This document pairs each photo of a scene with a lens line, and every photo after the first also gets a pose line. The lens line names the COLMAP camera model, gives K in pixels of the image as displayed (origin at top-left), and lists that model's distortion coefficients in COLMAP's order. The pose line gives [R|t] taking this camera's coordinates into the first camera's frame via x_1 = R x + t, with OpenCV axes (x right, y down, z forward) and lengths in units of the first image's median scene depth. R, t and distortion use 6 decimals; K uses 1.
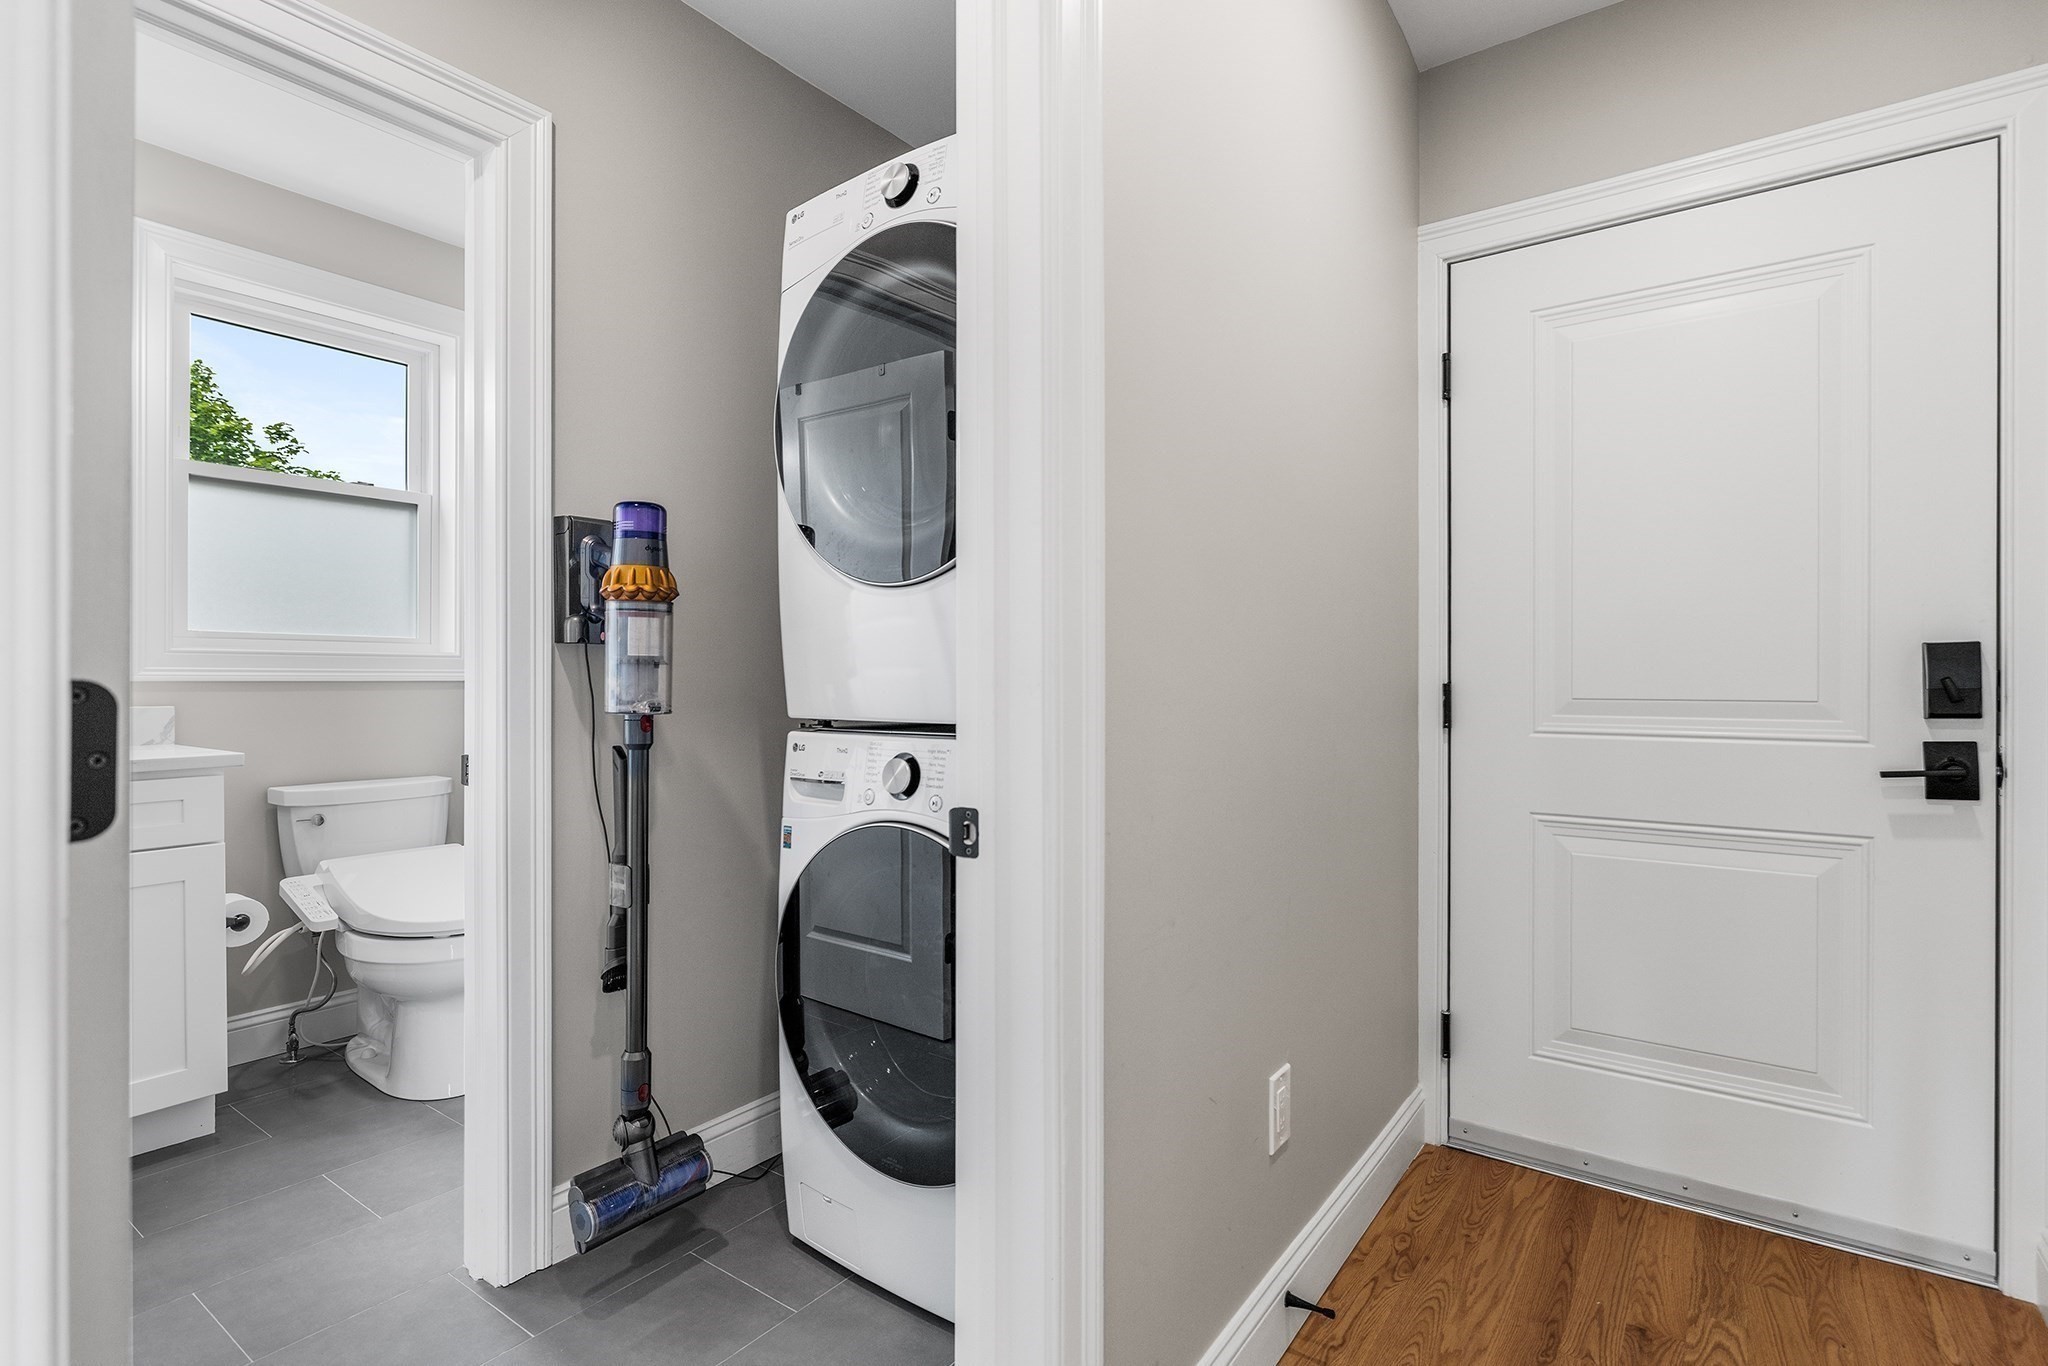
lens RADIAL K [[958.6, 0, 1031.8], [0, 958.6, 681.8], [0, 0, 1]] dist [-0.015013, 0.005242]
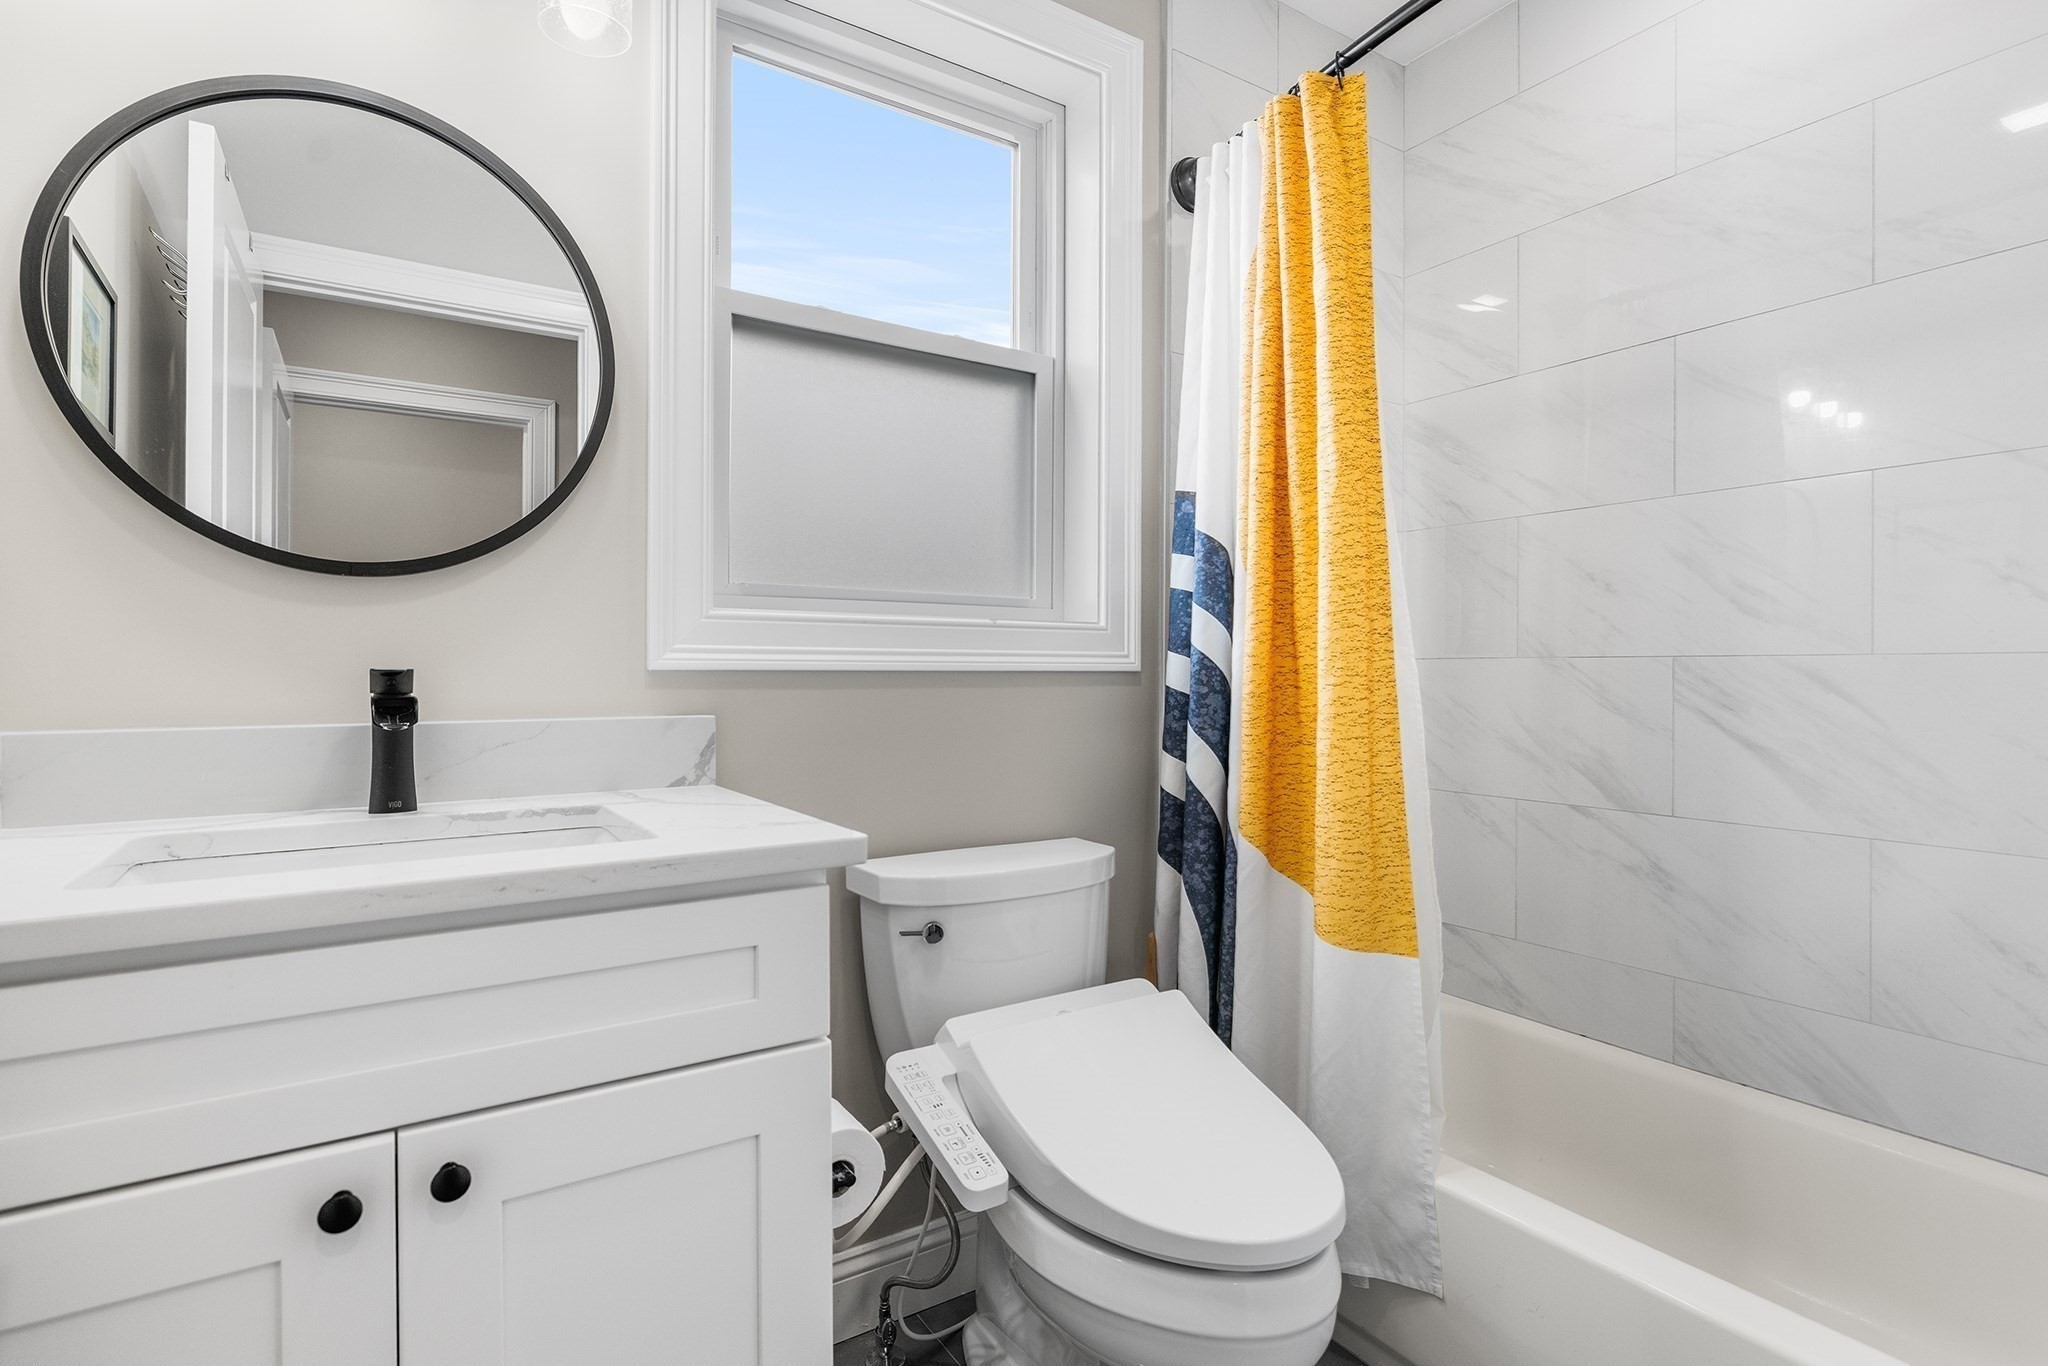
lens RADIAL K [[958.6, 0, 1029.5], [0, 958.6, 677.6], [0, 0, 1]] dist [-0.015013, 0.005242]
pose [[0.934319, 0.004115, -0.356415, -0.511612], [-0.003159, 0.999990, 0.003262, 0.000798], [0.356425, -0.001922, 0.934322, 0.522995]]
